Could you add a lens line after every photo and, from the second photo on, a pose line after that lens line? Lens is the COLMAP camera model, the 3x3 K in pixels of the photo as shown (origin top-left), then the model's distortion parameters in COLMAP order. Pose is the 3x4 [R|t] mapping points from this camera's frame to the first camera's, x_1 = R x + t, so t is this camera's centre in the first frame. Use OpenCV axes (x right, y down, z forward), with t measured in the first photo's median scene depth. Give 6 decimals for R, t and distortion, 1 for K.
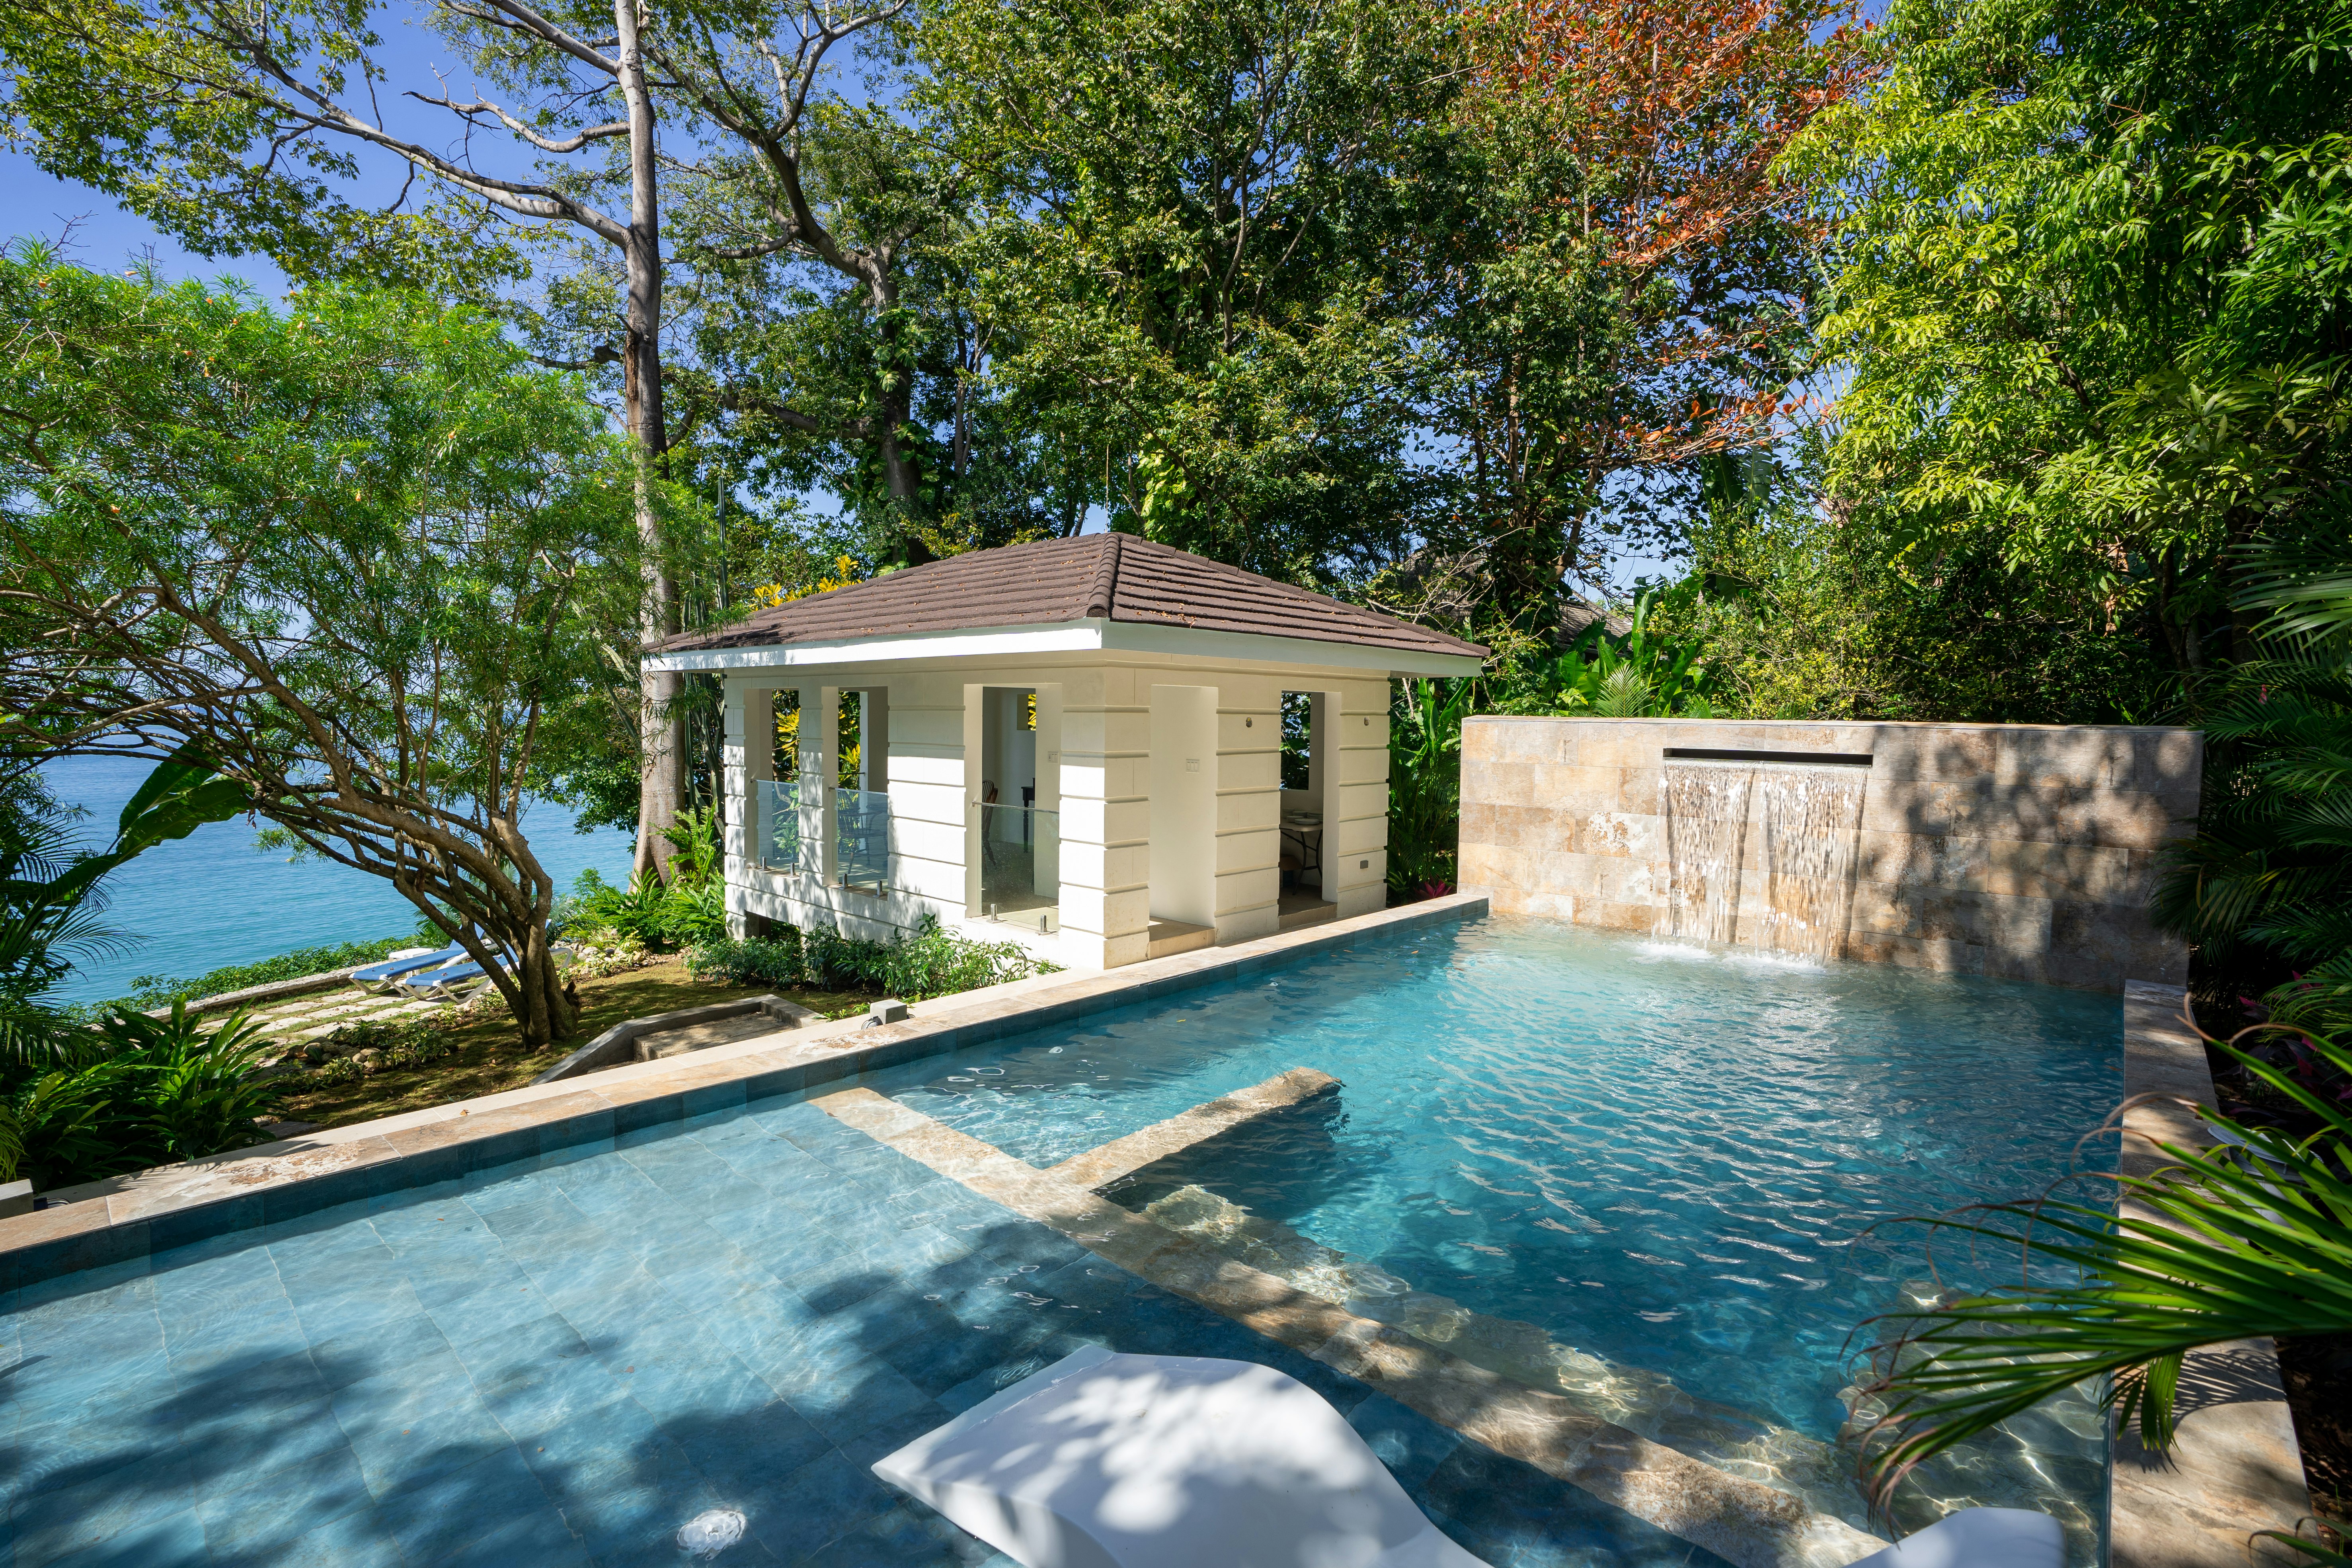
lens RADIAL K [[1081.6, 0, 1176.0], [0, 1081.6, 784.0], [0, 0, 1]] dist [0.000556, 0.000146]
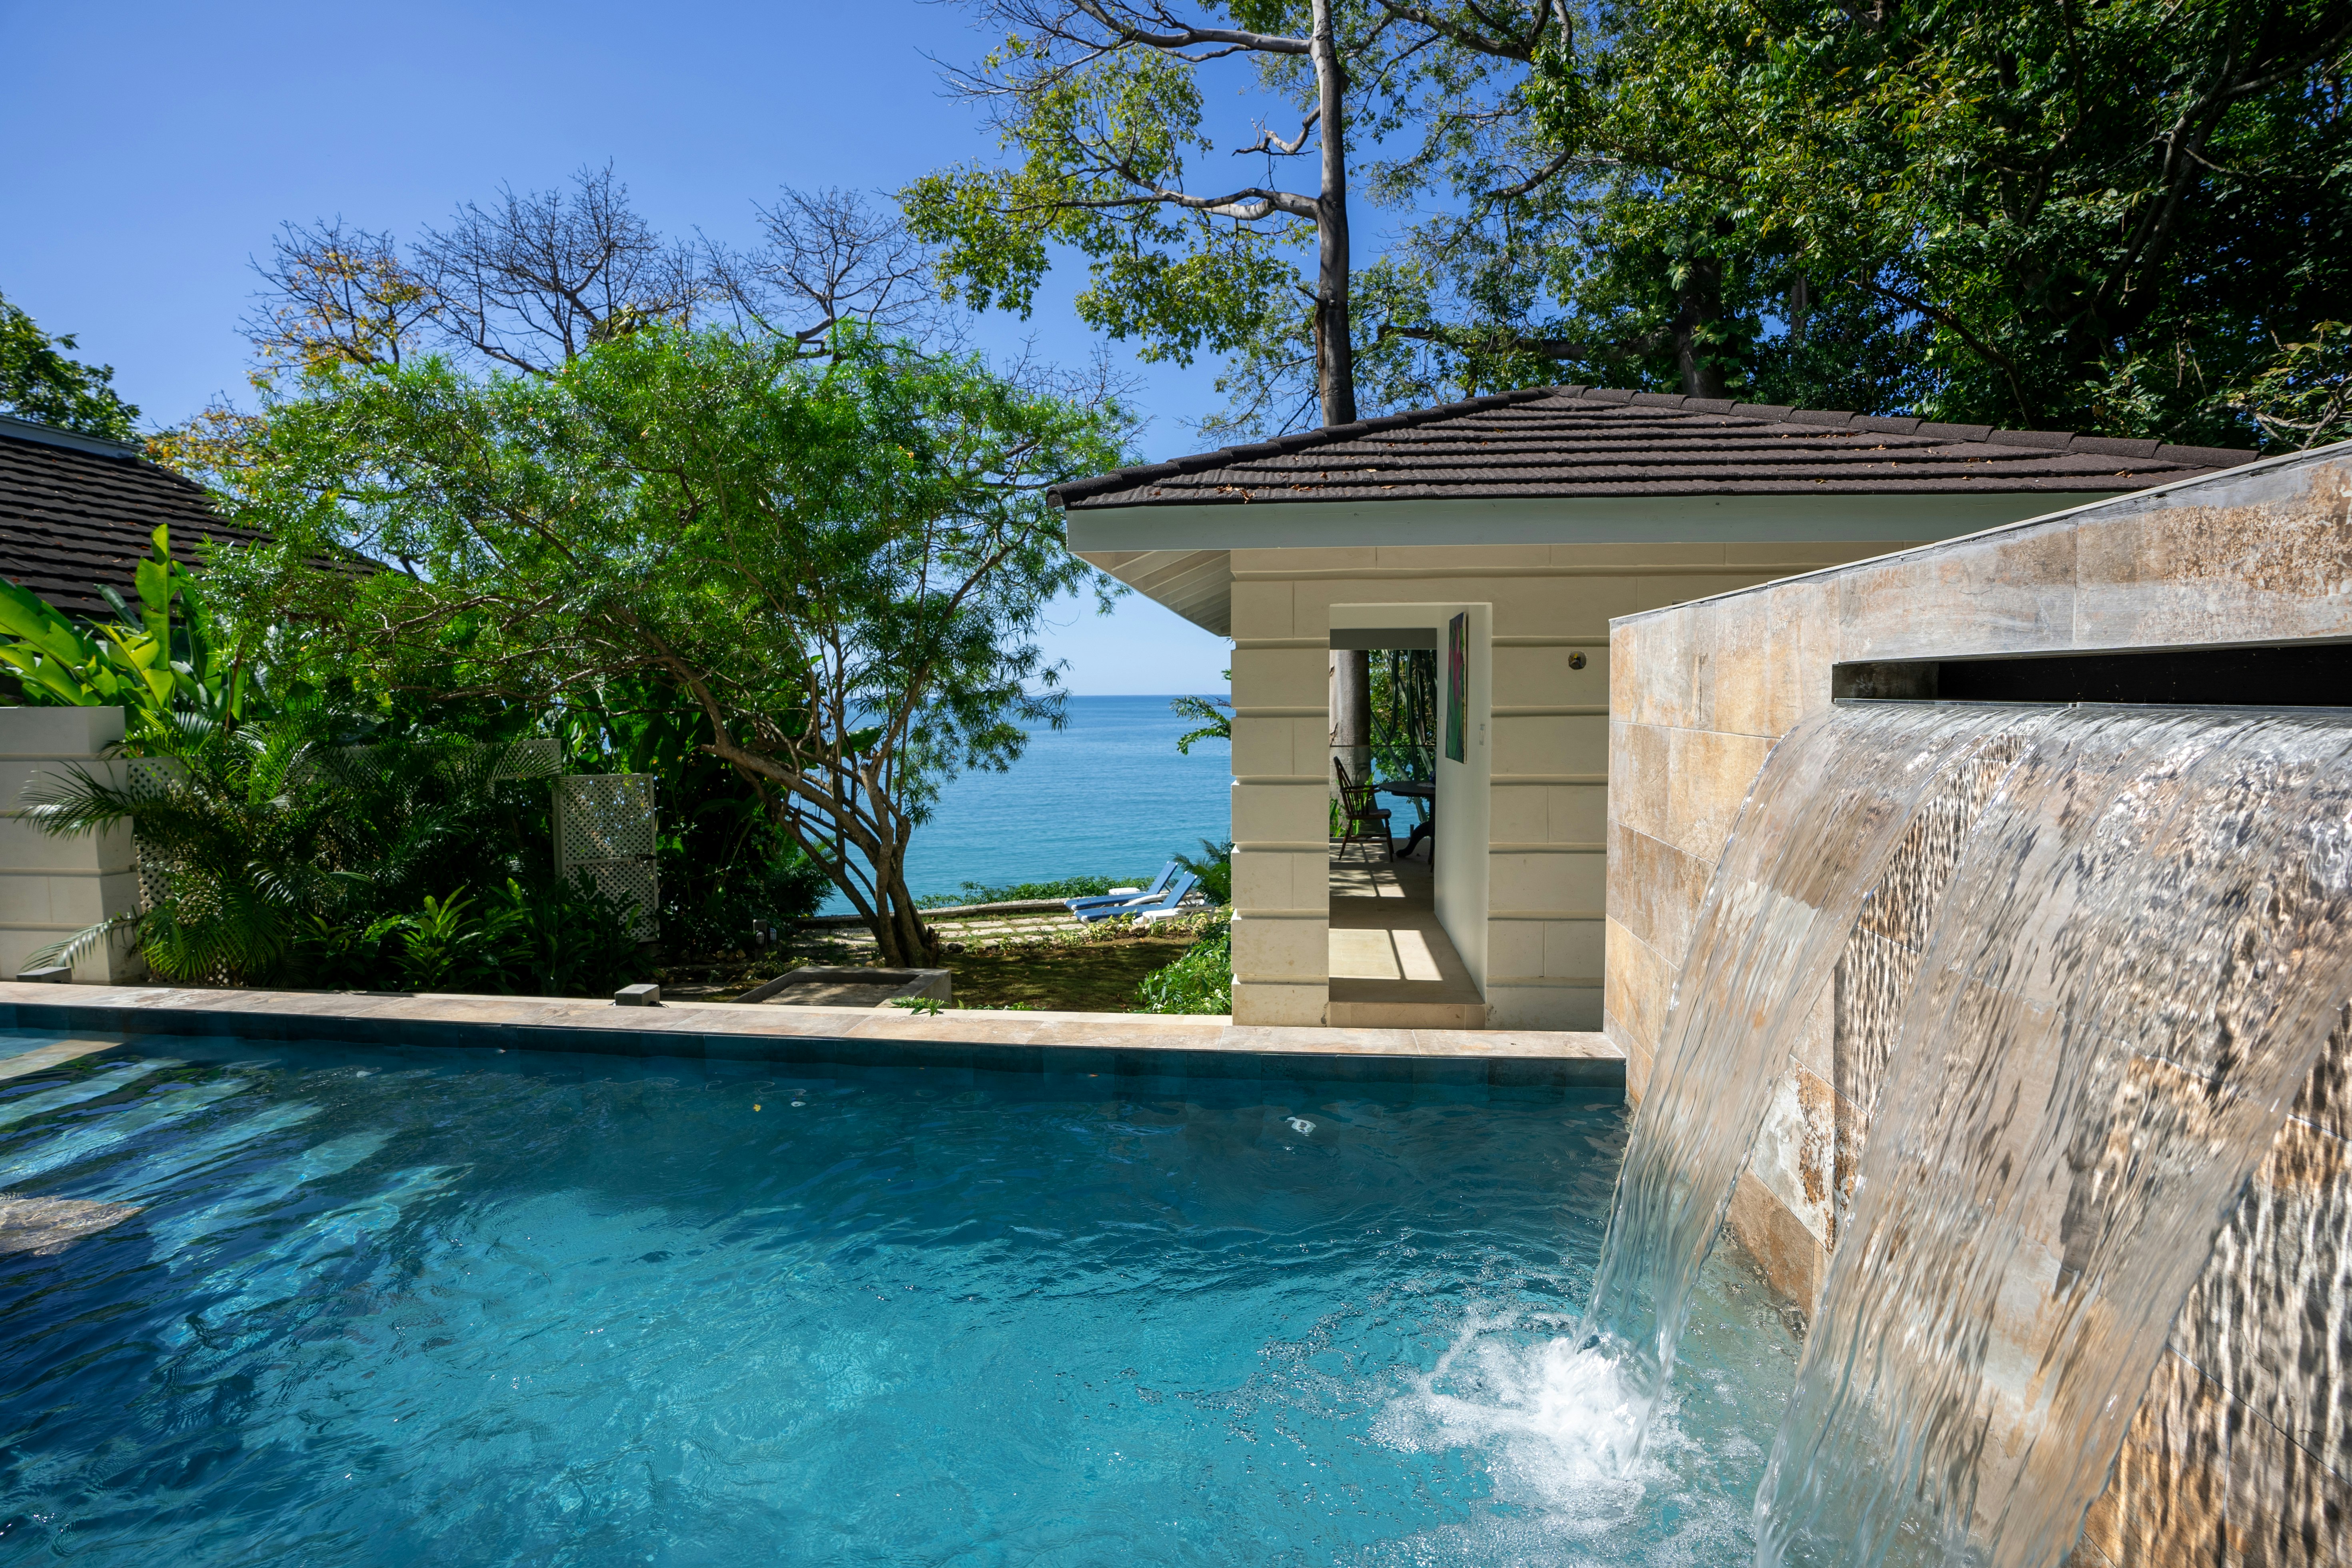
lens RADIAL K [[1118.2, 0, 1182.2], [0, 1118.2, 742.8], [0, 0, 1]] dist [-0.000125, 0.000074]
pose [[0.607977, 0.021423, -0.793666, 0.254266], [-0.039660, 0.999207, -0.003410, -0.001175], [0.792963, 0.033550, 0.608345, 0.290565]]
